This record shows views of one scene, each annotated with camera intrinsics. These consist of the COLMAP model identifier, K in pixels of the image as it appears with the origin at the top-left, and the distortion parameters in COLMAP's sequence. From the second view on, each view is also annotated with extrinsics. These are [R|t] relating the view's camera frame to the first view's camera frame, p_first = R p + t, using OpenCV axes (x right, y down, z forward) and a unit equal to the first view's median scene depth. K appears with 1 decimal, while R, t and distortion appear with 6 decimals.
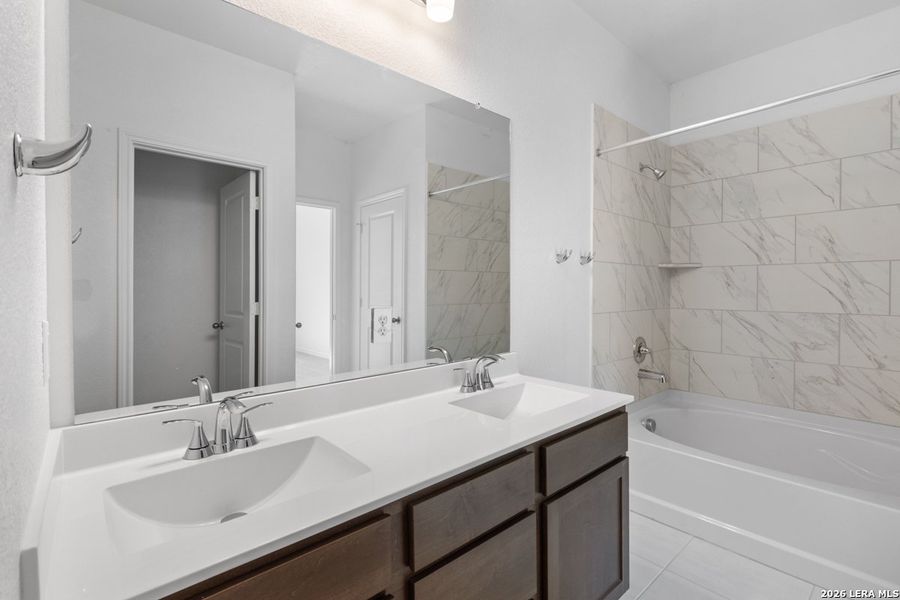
lens RADIAL K [[420.3, 0, 466.0], [0, 420.3, 286.0], [0, 0, 1]] dist [-0.012738, -0.000081]
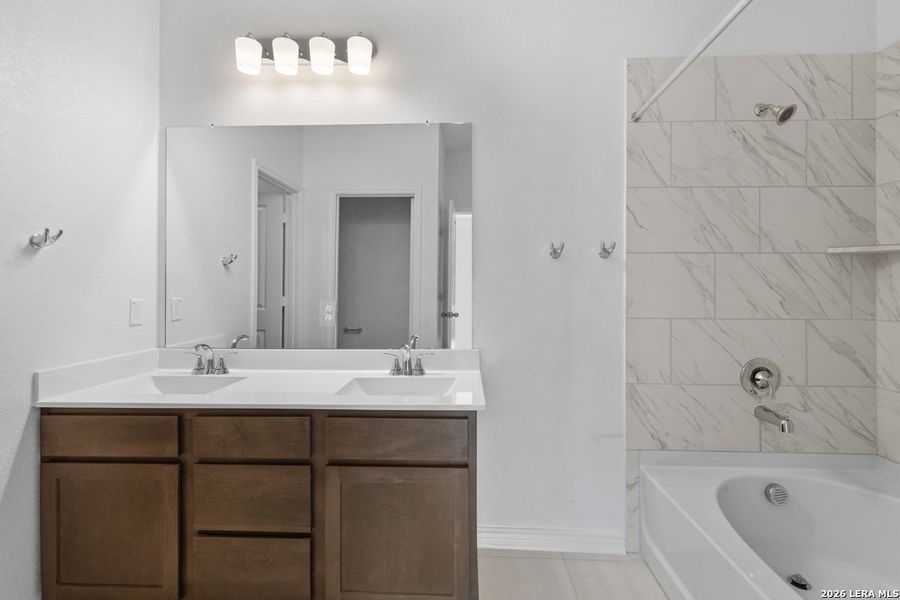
lens RADIAL K [[402.8, 0, 453.8], [0, 402.8, 288.1], [0, 0, 1]] dist [-0.001516, -0.000258]
pose [[0.707849, -0.006162, -0.706337, 0.546862], [0.002022, 0.999976, -0.006697, 0.010967], [0.706361, 0.003312, 0.707844, 0.193077]]
